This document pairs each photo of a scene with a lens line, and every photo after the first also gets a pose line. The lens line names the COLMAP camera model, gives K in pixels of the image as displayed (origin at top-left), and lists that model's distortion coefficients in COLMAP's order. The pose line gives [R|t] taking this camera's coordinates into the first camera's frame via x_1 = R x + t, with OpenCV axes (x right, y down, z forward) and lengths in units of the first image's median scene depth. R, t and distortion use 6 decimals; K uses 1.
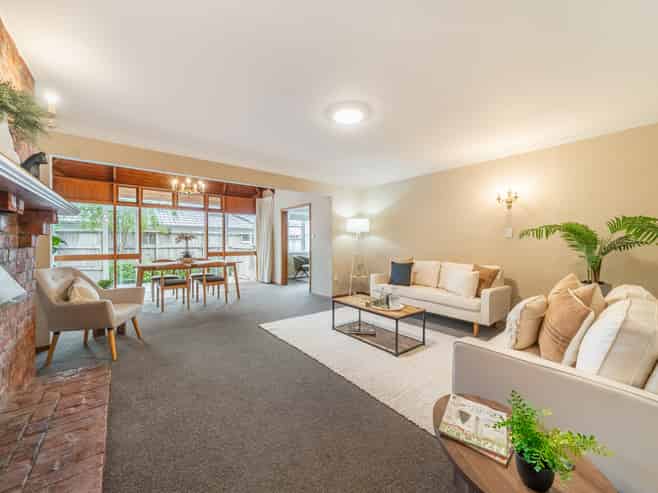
lens RADIAL K [[250.6, 0, 329.0], [0, 250.6, 246.5], [0, 0, 1]] dist [-0.001442, -0.000086]
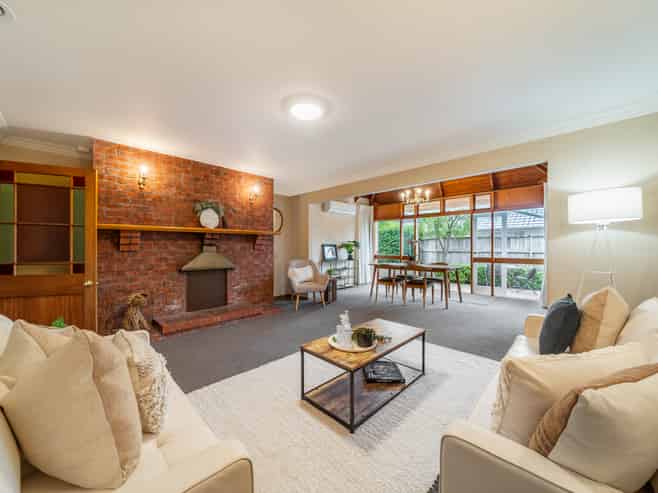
lens RADIAL K [[260.8, 0, 329.0], [0, 260.8, 246.5], [0, 0, 1]] dist [-0.000201, -0.000088]
pose [[0.107698, -0.004227, -0.994175, 0.403766], [-0.008565, 0.999950, -0.005179, -0.007176], [0.994147, 0.009073, 0.107656, 0.373479]]
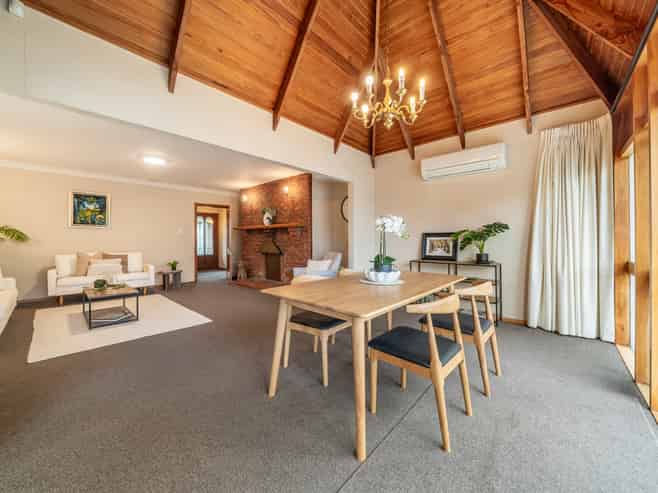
lens RADIAL K [[260.8, 0, 329.0], [0, 260.8, 246.5], [0, 0, 1]] dist [-0.000201, -0.000088]
pose [[-0.989723, -0.003131, -0.142963, -0.309524], [-0.007196, 0.999584, 0.027923, -0.004097], [0.142816, 0.028665, -0.989334, 1.081577]]
